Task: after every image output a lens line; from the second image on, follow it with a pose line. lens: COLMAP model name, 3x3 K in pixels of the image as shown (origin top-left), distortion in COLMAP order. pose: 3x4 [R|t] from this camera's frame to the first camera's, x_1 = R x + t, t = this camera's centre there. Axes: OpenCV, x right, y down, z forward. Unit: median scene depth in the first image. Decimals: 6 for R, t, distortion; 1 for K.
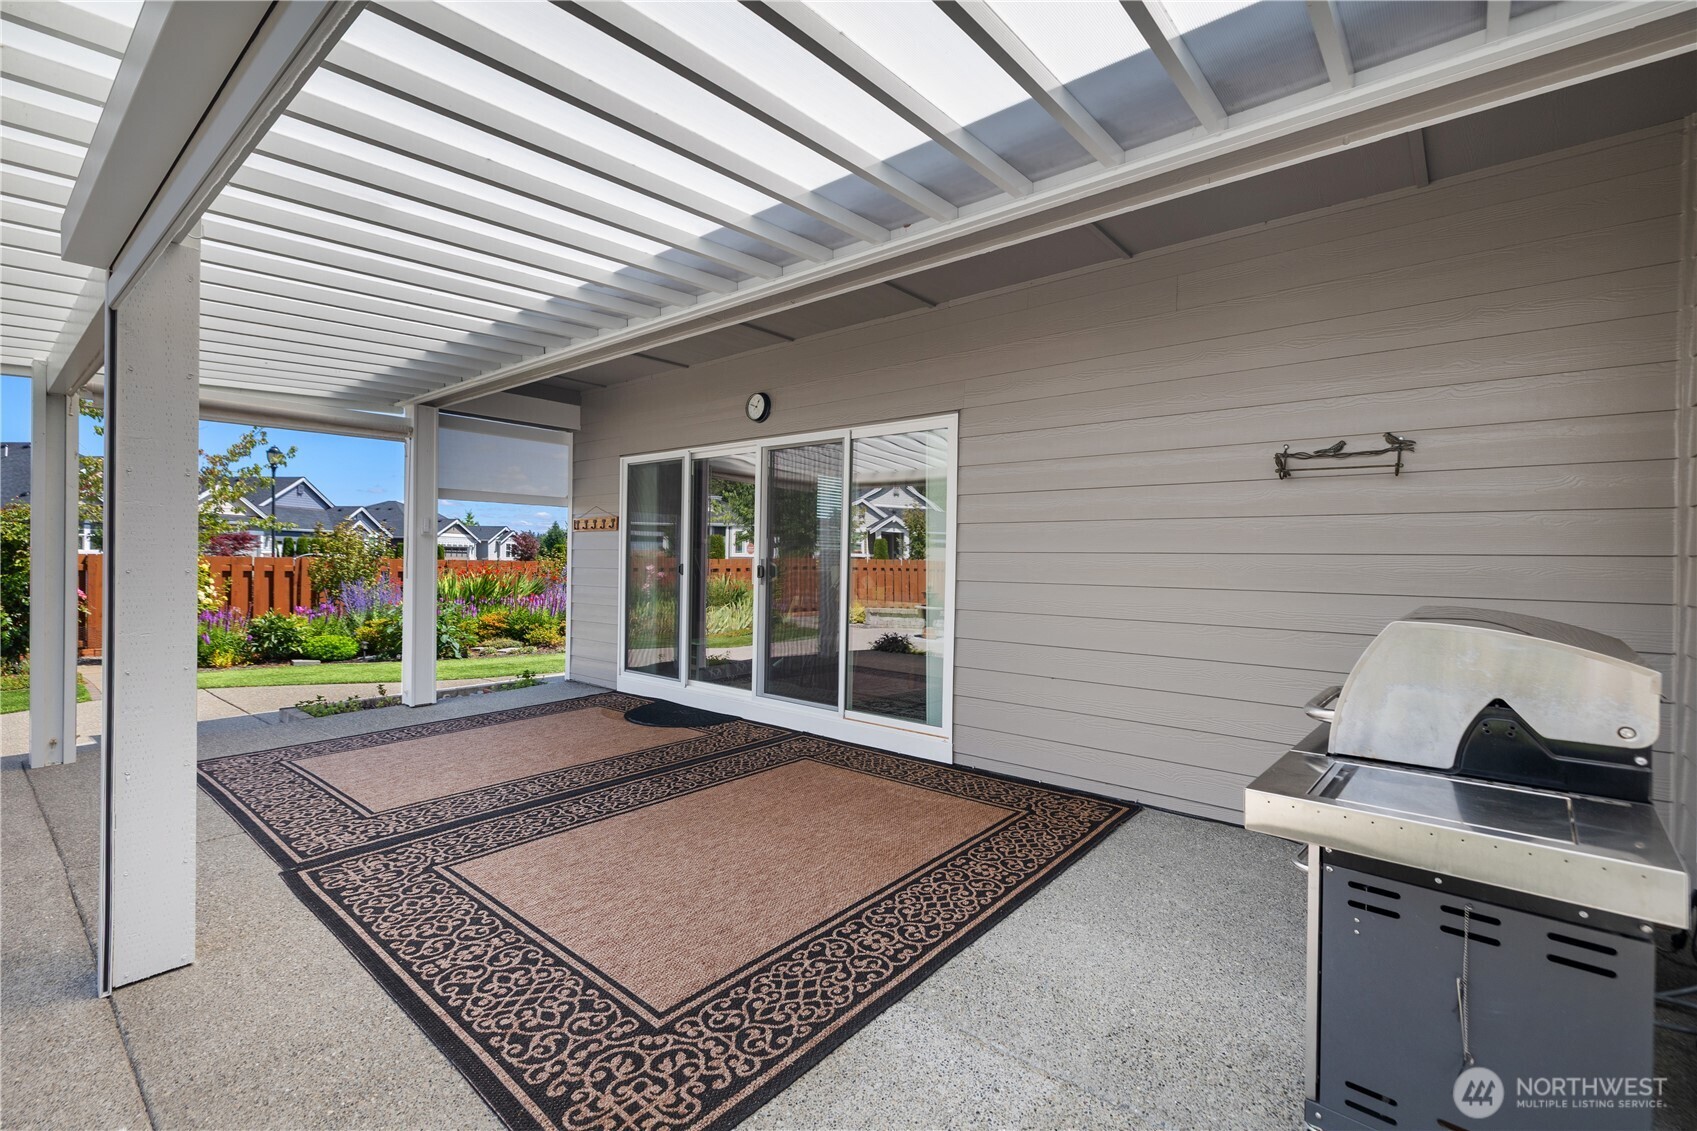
lens RADIAL K [[743.6, 0, 837.4], [0, 743.6, 529.0], [0, 0, 1]] dist [-0.001006, 0.000808]
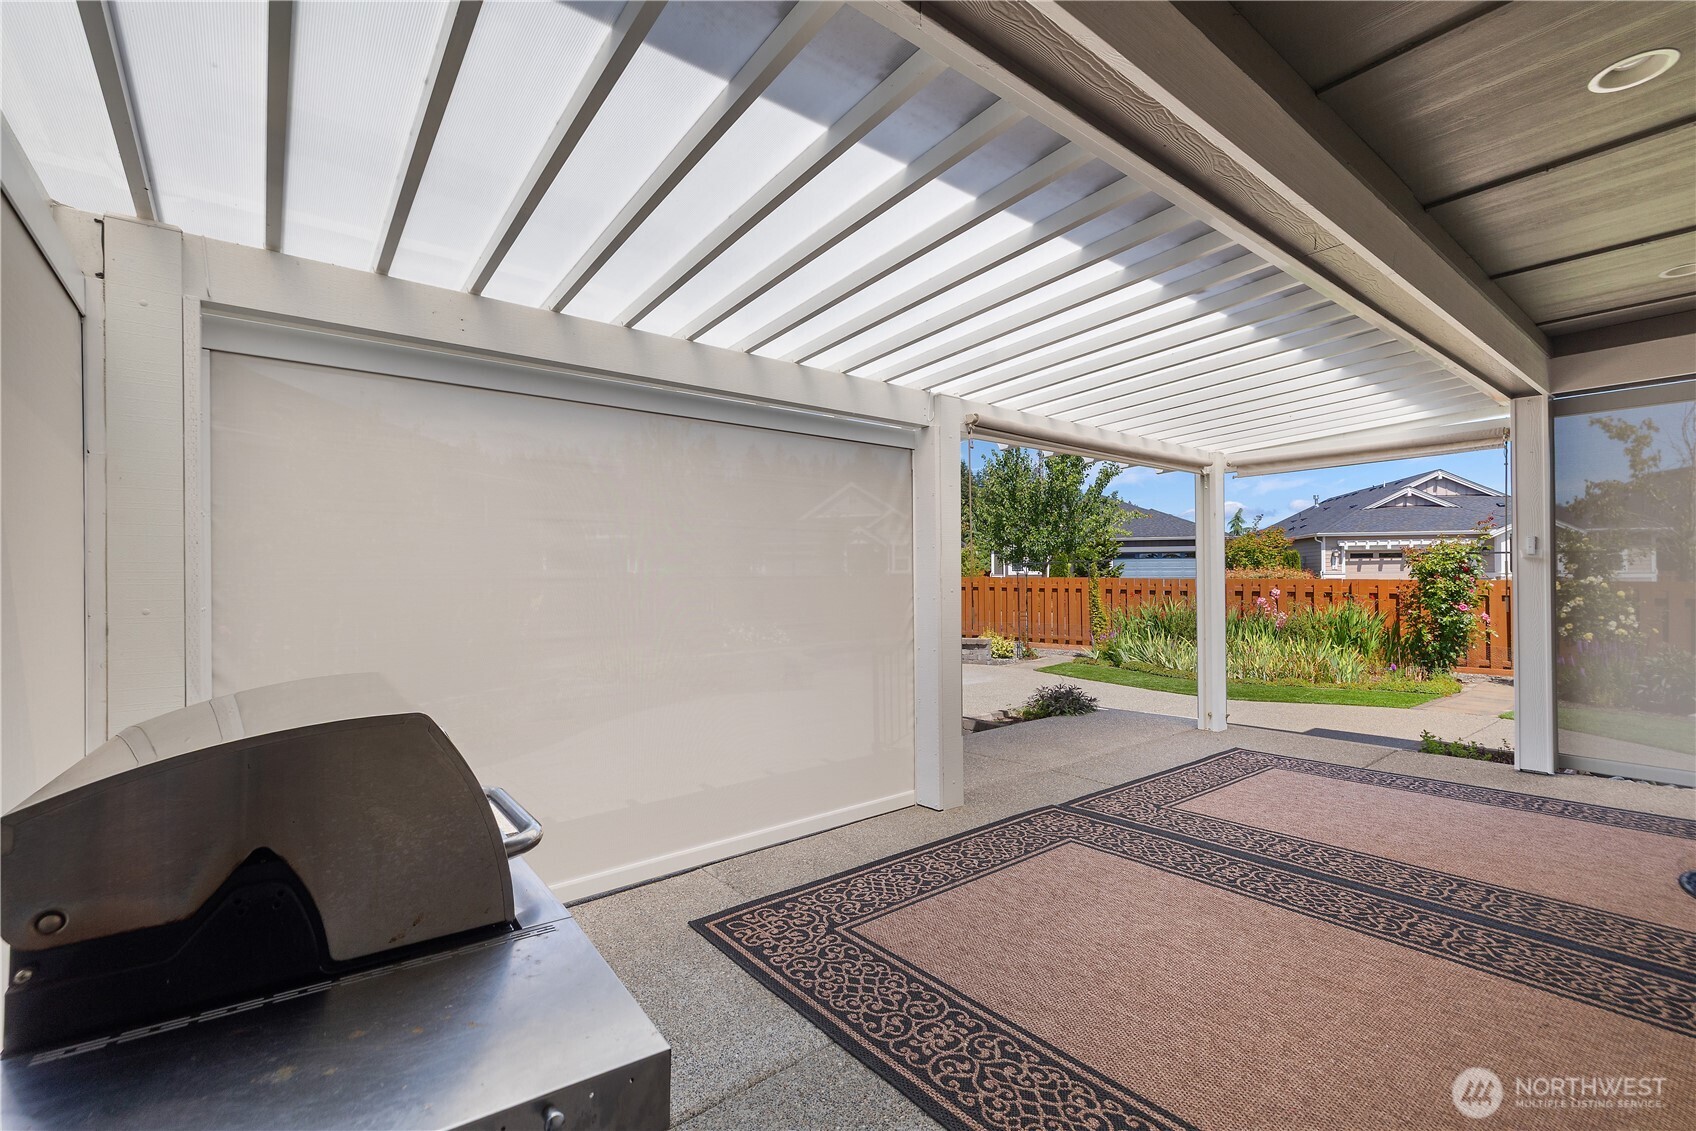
lens RADIAL K [[743.2, 0, 843.6], [0, 743.2, 574.6], [0, 0, 1]] dist [-0.001006, 0.000808]
pose [[-0.197935, -0.010678, -0.980157, 0.768301], [0.043260, 0.998871, -0.019617, 0.016132], [0.979260, -0.046285, -0.197250, 0.886707]]
